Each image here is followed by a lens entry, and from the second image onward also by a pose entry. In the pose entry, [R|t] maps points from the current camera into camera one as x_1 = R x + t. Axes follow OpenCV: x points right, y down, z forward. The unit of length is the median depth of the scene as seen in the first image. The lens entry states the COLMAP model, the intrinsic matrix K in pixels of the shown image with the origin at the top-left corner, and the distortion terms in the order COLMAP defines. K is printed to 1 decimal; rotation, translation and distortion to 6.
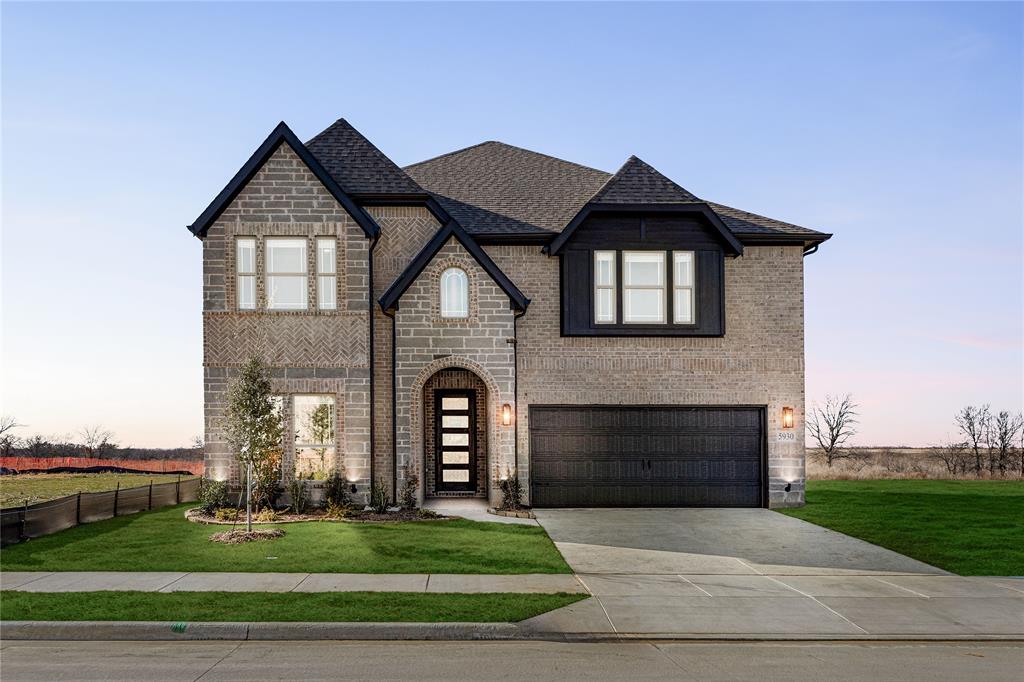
lens RADIAL K [[697.1, 0, 512.1], [0, 697.1, 343.2], [0, 0, 1]] dist [0.012814, 0.007860]
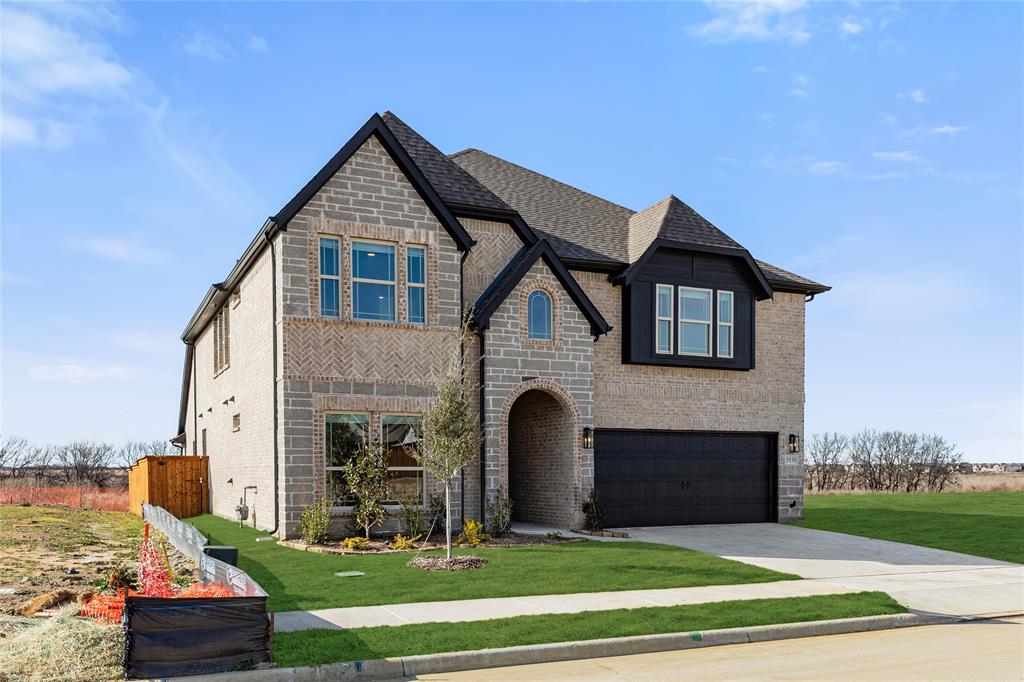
lens RADIAL K [[754.9, 0, 515.2], [0, 754.9, 367.7], [0, 0, 1]] dist [0.009298, -0.008559]
pose [[0.931243, 0.046320, 0.361444, -0.500299], [-0.051385, 0.998669, 0.004409, 0.000133], [-0.360758, -0.022679, 0.932384, 0.009497]]
